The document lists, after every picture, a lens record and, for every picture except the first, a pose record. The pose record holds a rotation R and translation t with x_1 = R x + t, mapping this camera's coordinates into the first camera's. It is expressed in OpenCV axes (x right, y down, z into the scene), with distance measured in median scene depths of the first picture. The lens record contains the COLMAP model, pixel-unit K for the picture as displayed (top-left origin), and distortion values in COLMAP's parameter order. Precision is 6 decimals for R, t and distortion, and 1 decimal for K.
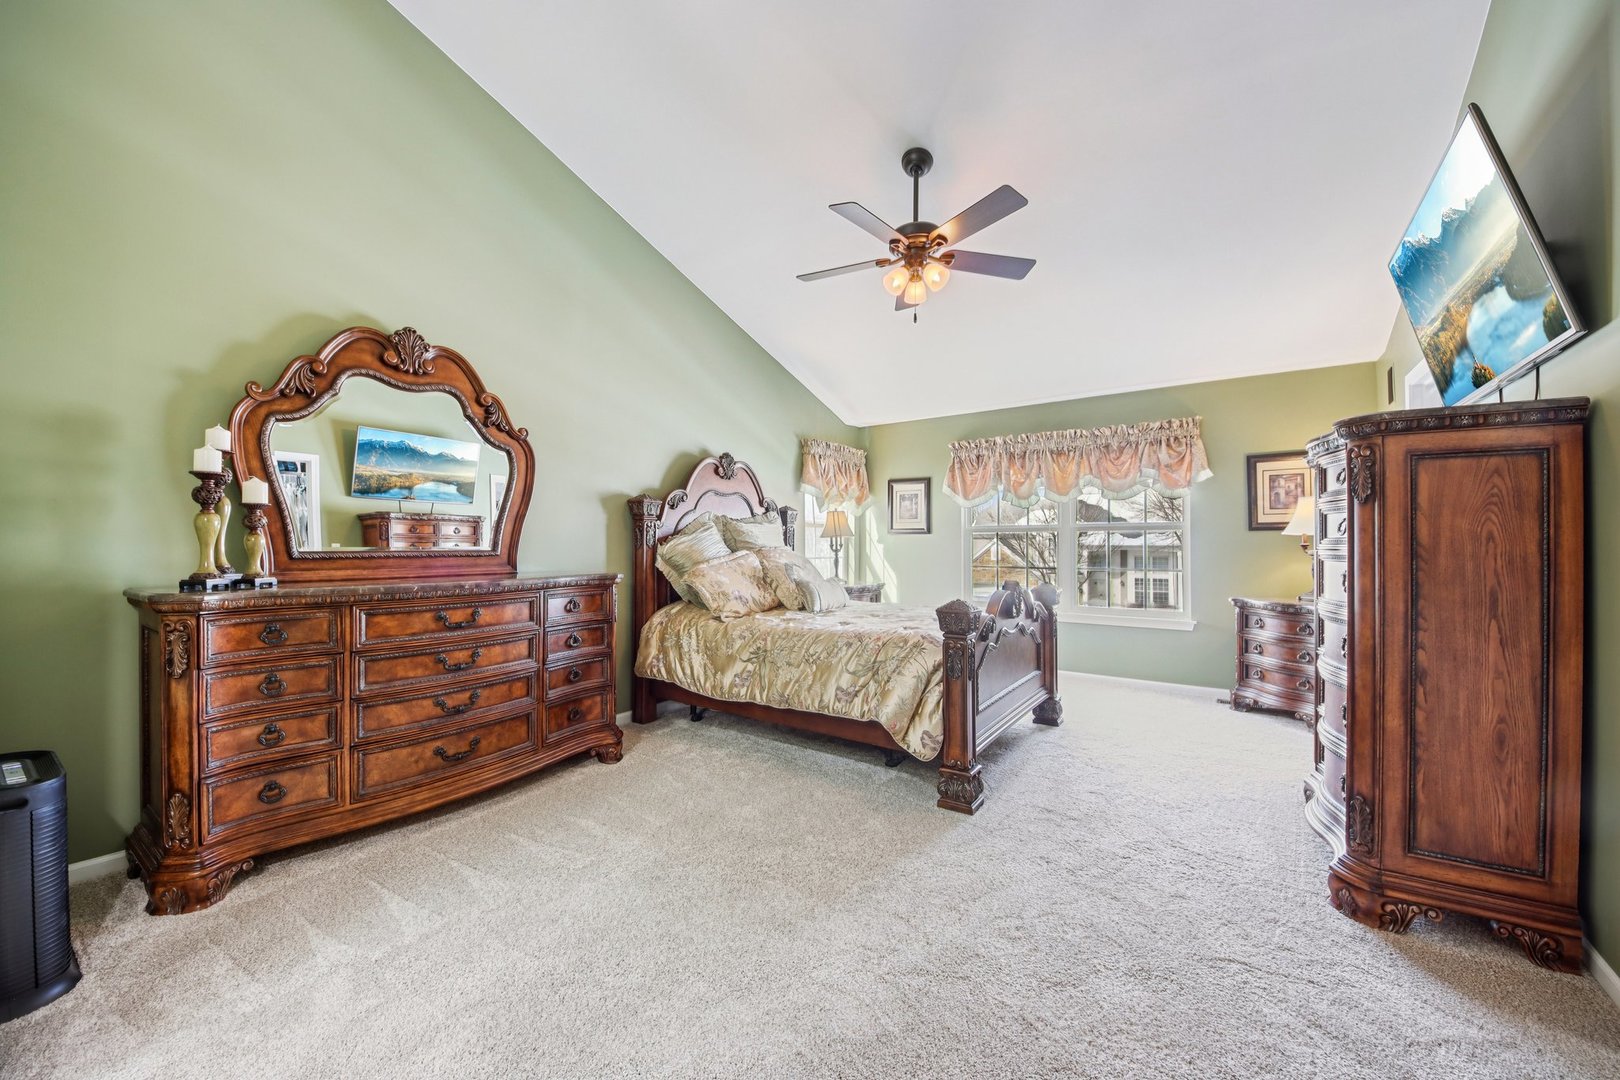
lens RADIAL K [[602.1, 0, 791.8], [0, 602.1, 544.7], [0, 0, 1]] dist [0.035693, -0.019381]
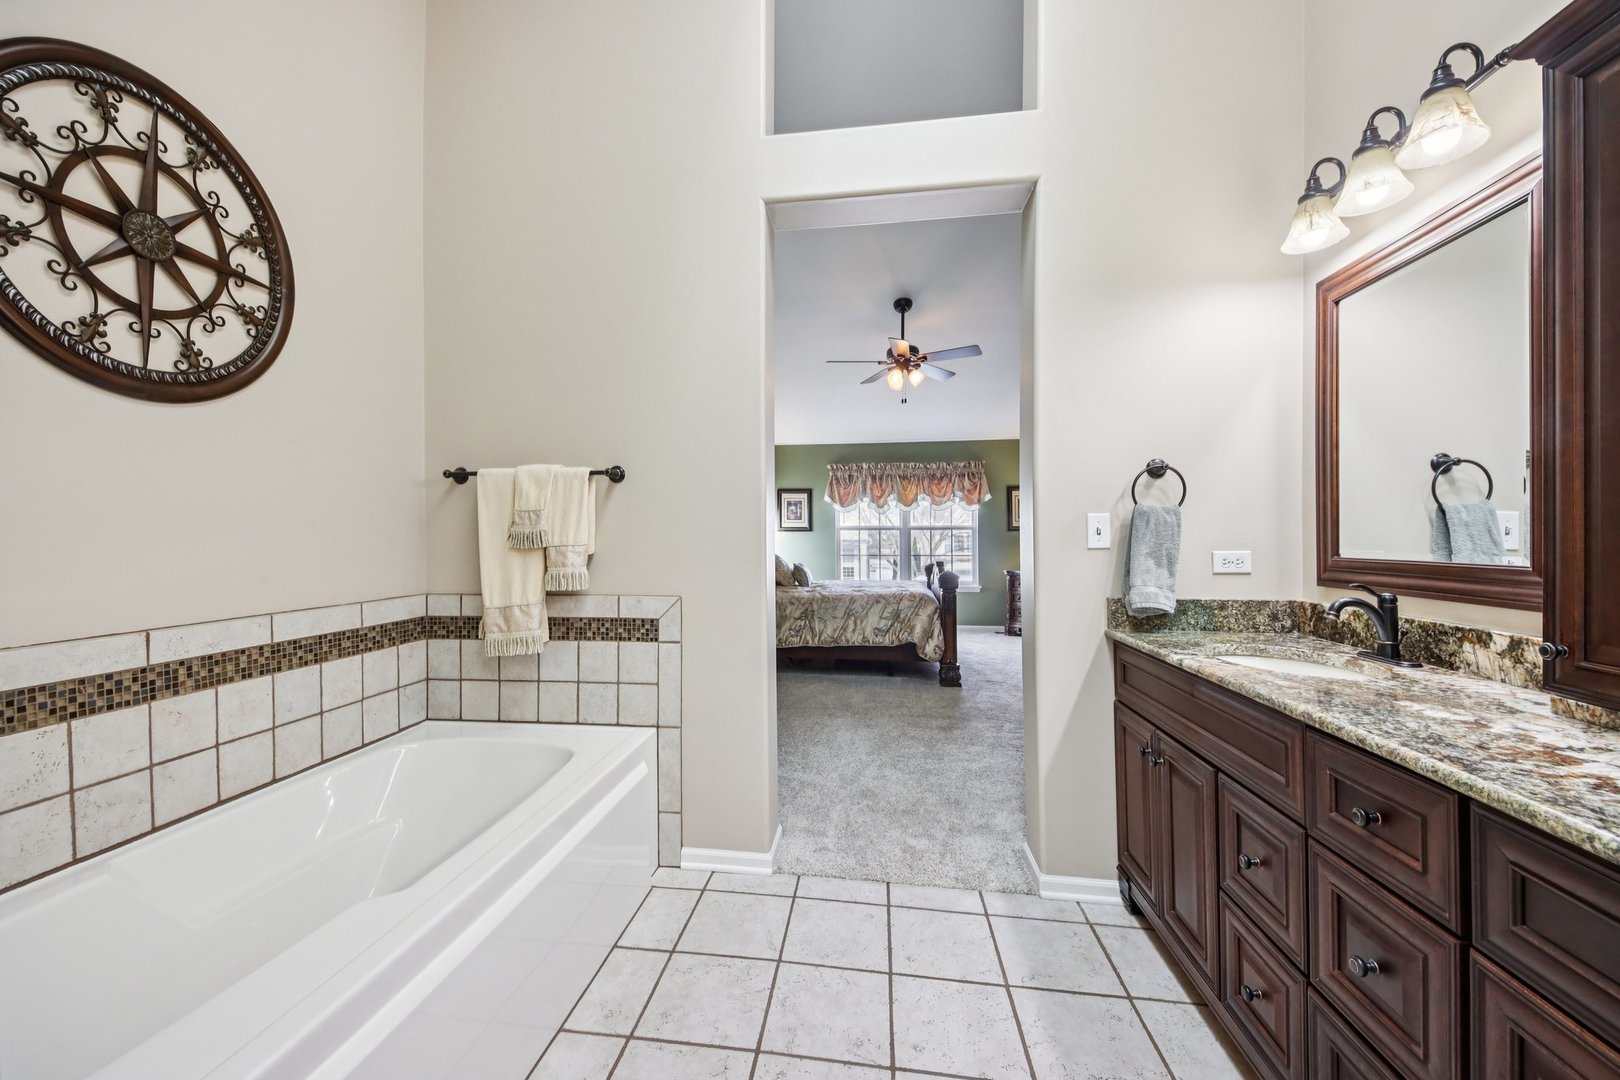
lens RADIAL K [[602.1, 0, 791.8], [0, 602.1, 544.7], [0, 0, 1]] dist [0.035693, -0.019381]
pose [[0.890502, -0.004210, 0.454959, -0.625082], [-0.000184, 0.999954, 0.009613, -0.002198], [-0.454979, -0.008644, 0.890460, -0.246962]]
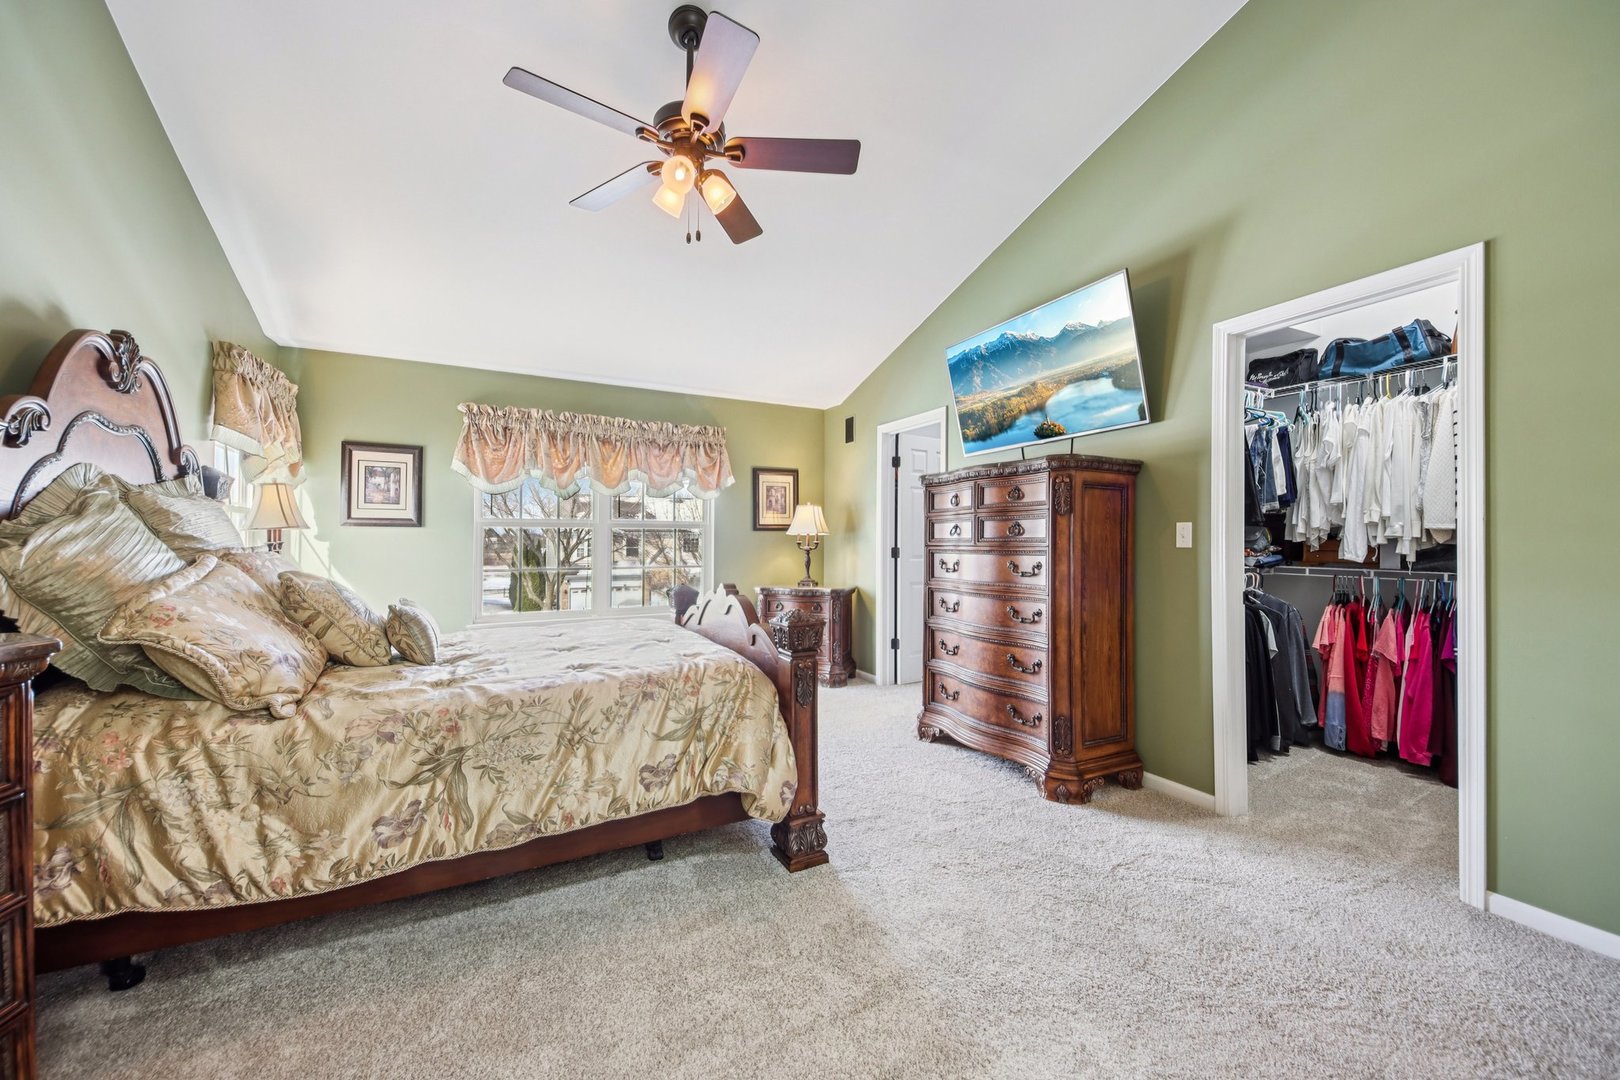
lens RADIAL K [[616.7, 0, 810.0], [0, 616.7, 540.0], [0, 0, 1]] dist [0.053437, -0.020859]
pose [[0.470430, 0.001907, 0.882435, -0.307807], [0.000705, 0.999997, -0.002538, -0.001422], [-0.882437, 0.001816, 0.470427, 0.389285]]
